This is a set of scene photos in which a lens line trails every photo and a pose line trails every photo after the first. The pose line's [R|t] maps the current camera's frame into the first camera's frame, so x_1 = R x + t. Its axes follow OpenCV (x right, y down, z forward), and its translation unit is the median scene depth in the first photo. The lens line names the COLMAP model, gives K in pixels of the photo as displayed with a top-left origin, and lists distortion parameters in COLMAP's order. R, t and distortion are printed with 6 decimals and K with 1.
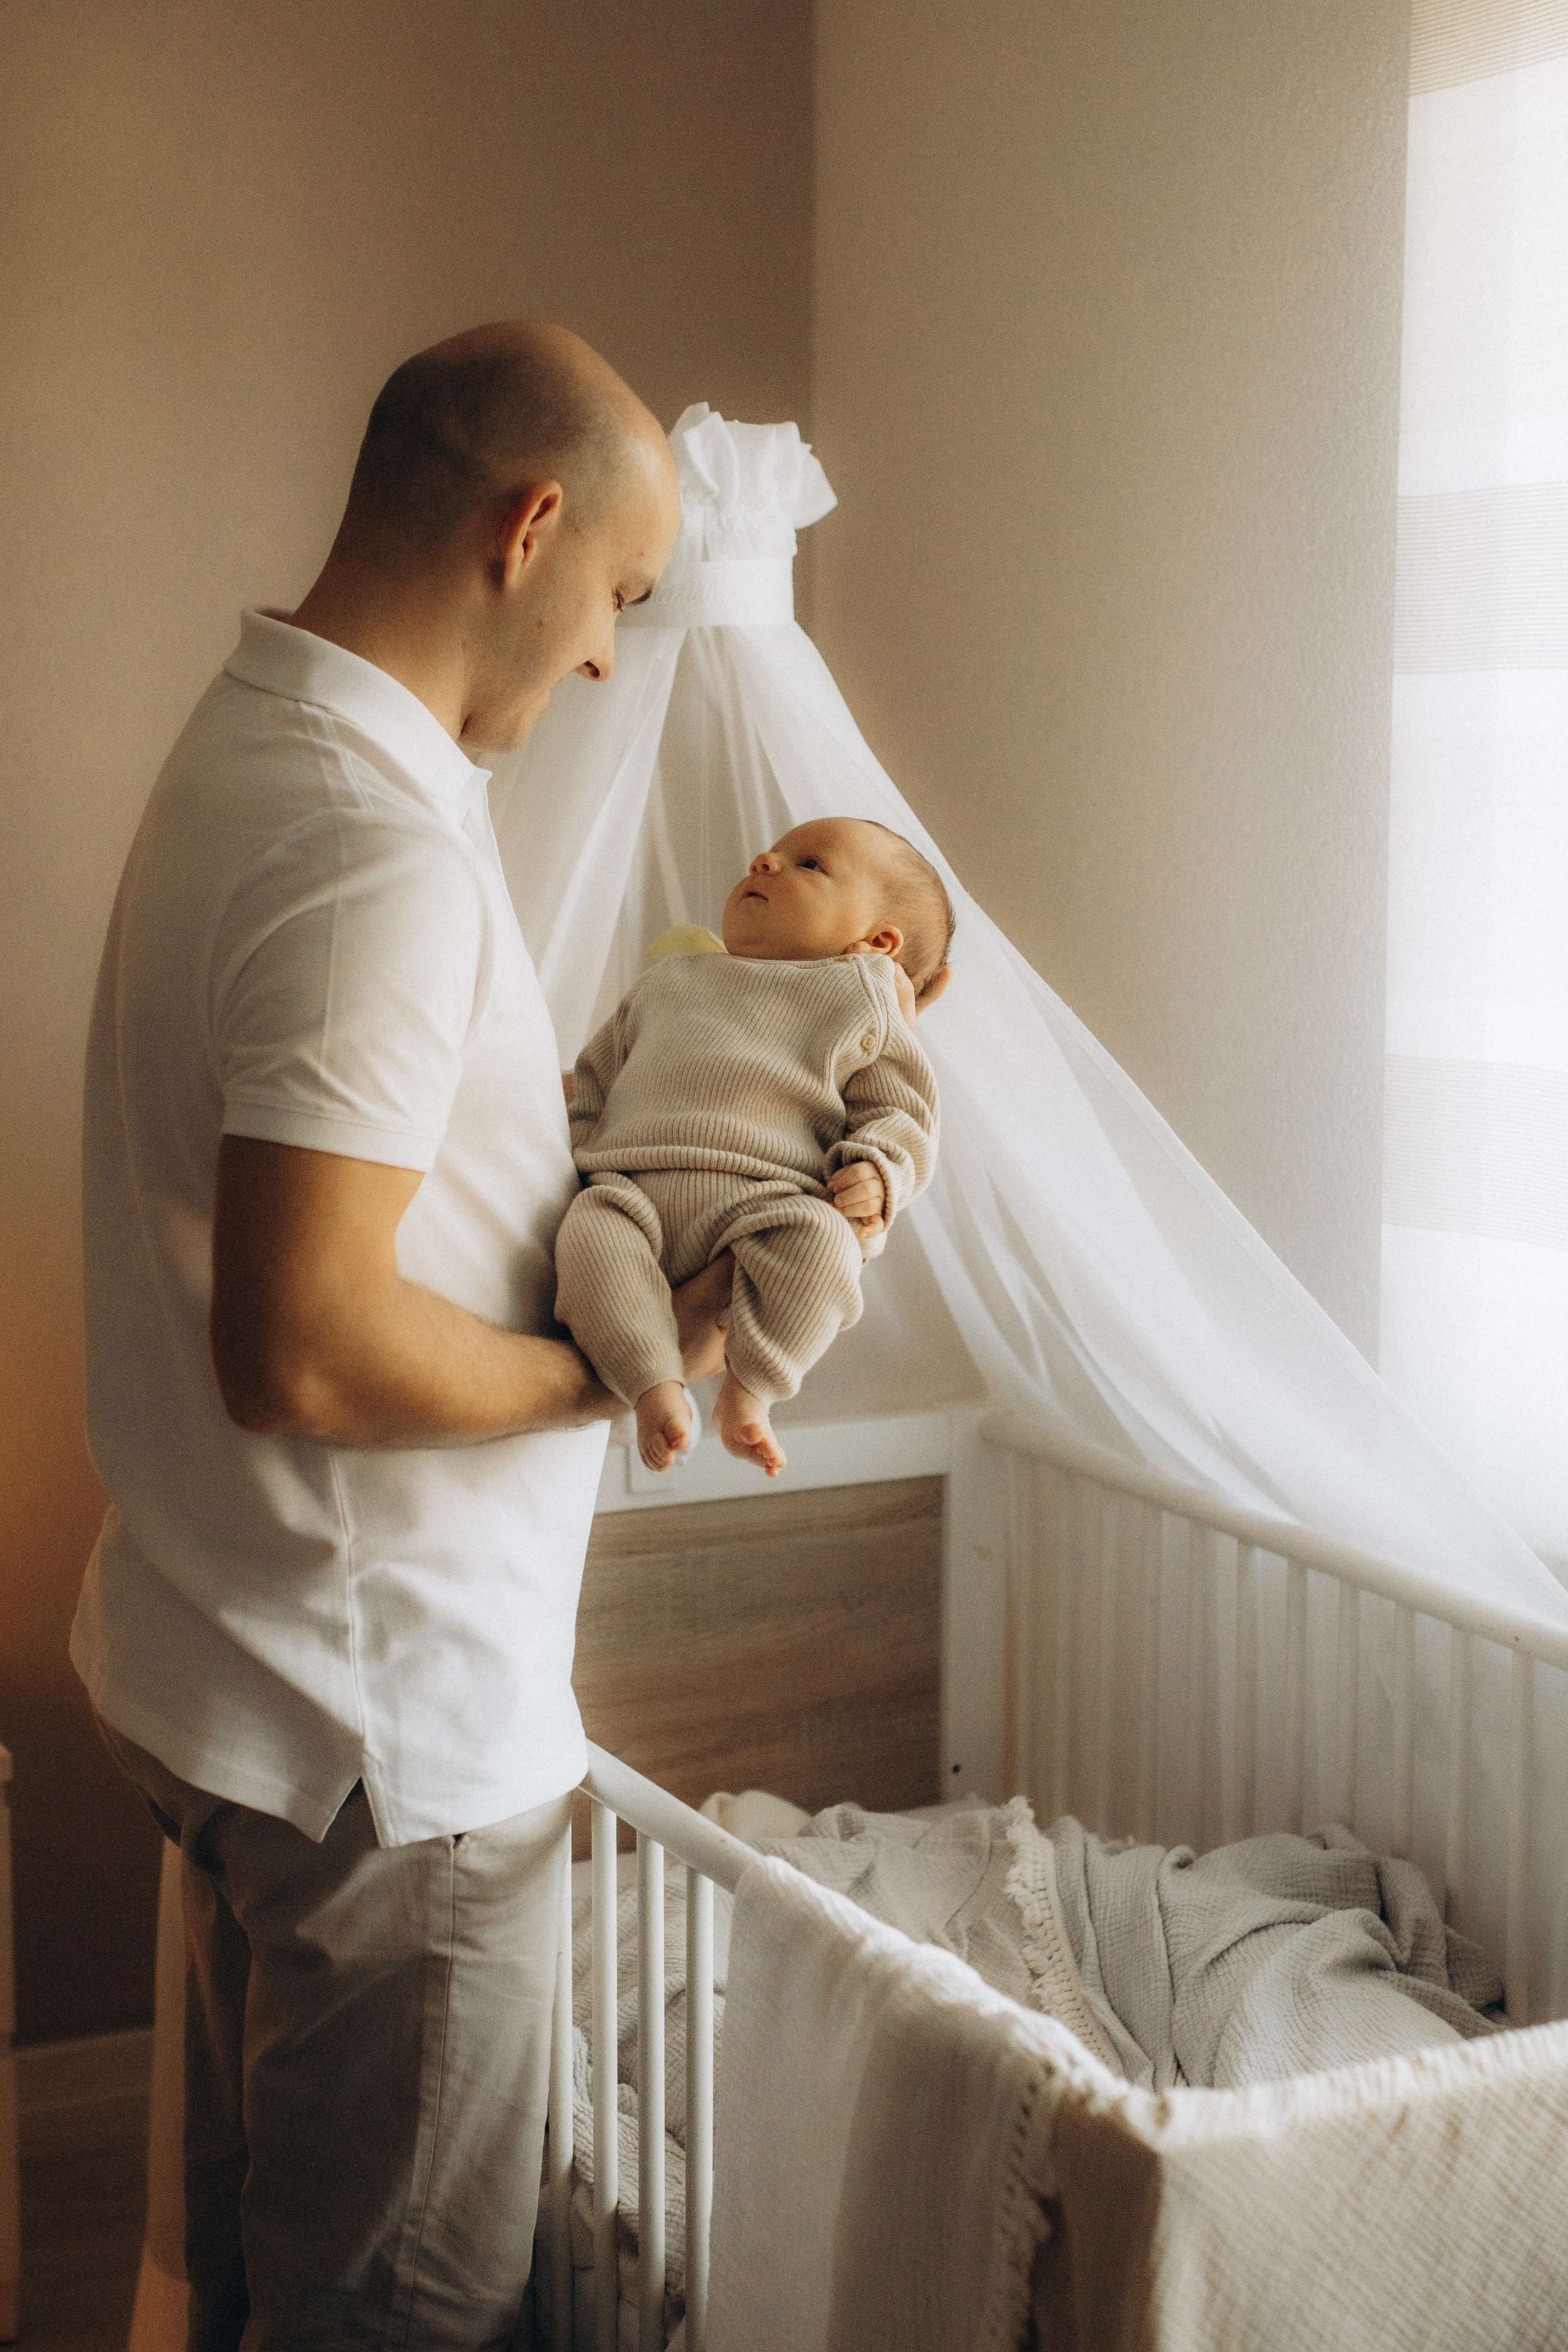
lens RADIAL K [[3519.2, 0, 794.3], [0, 3519.2, 1181.0], [0, 0, 1]] dist [0.069511, 0.000000]
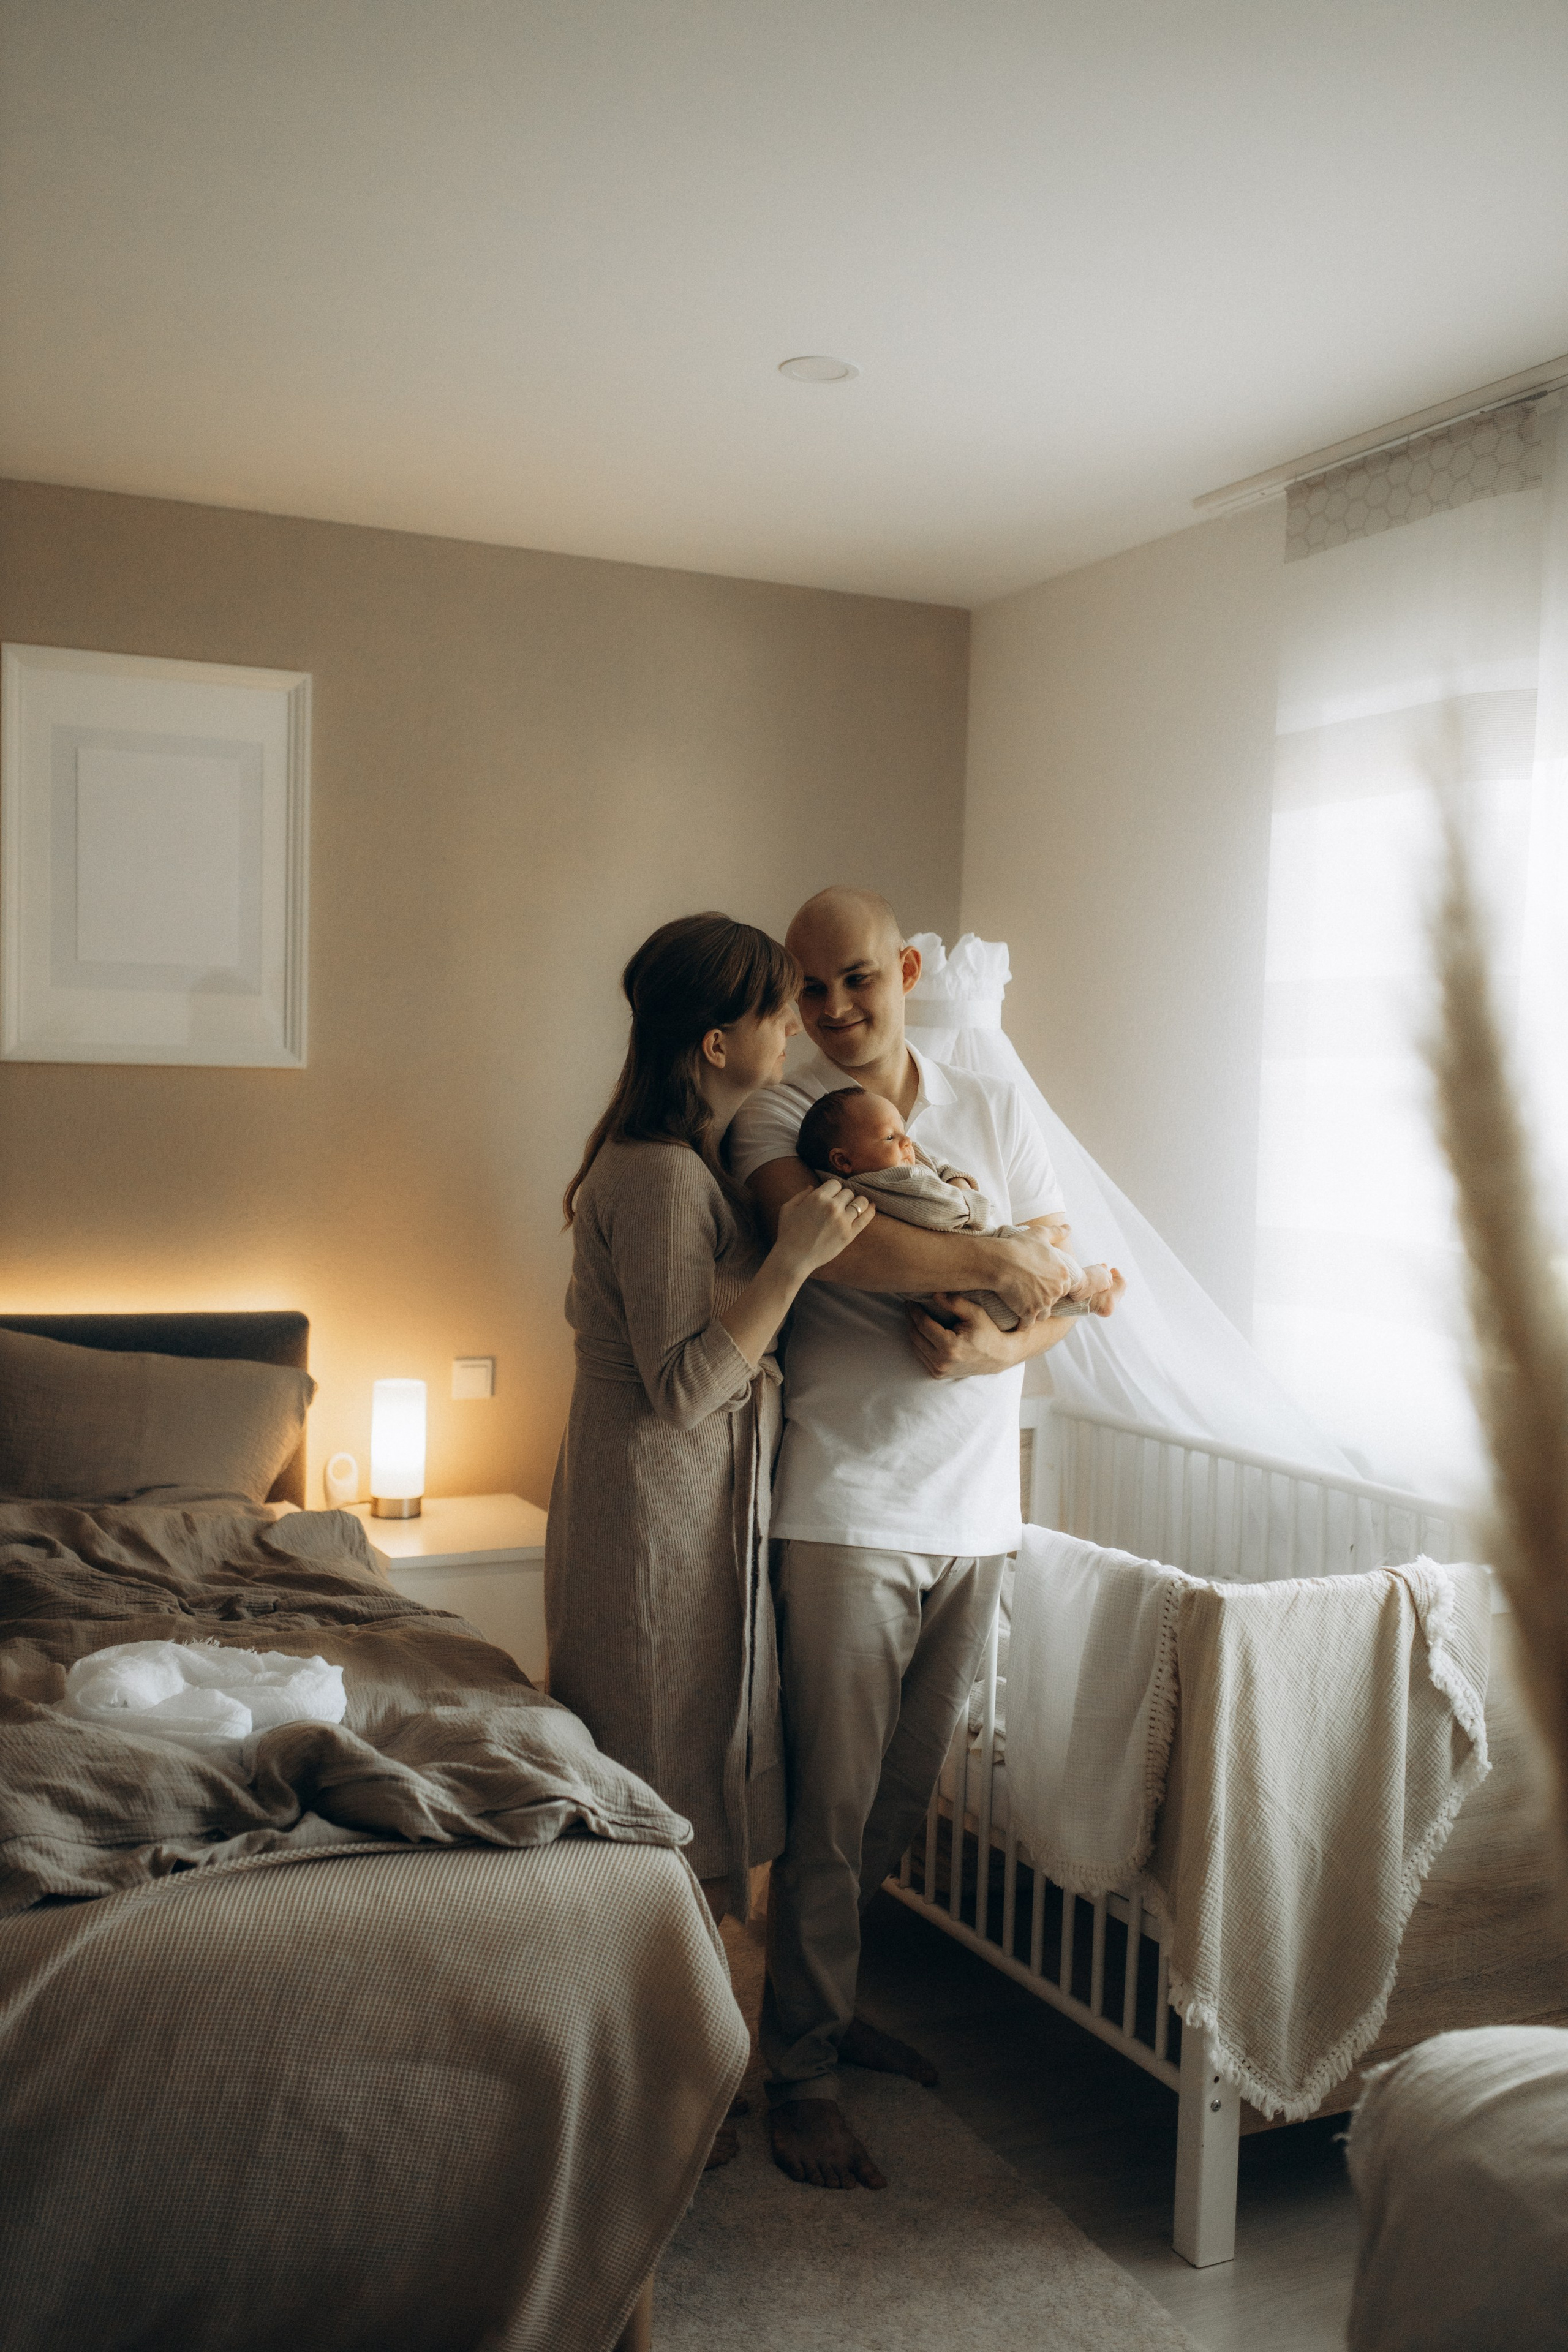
lens RADIAL K [[2197.5, 0, 780.4], [0, 2197.5, 1164.9], [0, 0, 1]] dist [-0.013116, 0.000000]
pose [[0.999533, 0.028677, 0.010528, -0.144625], [-0.027506, 0.994779, -0.098278, 0.067776], [-0.013292, 0.097942, 0.995103, -0.373336]]
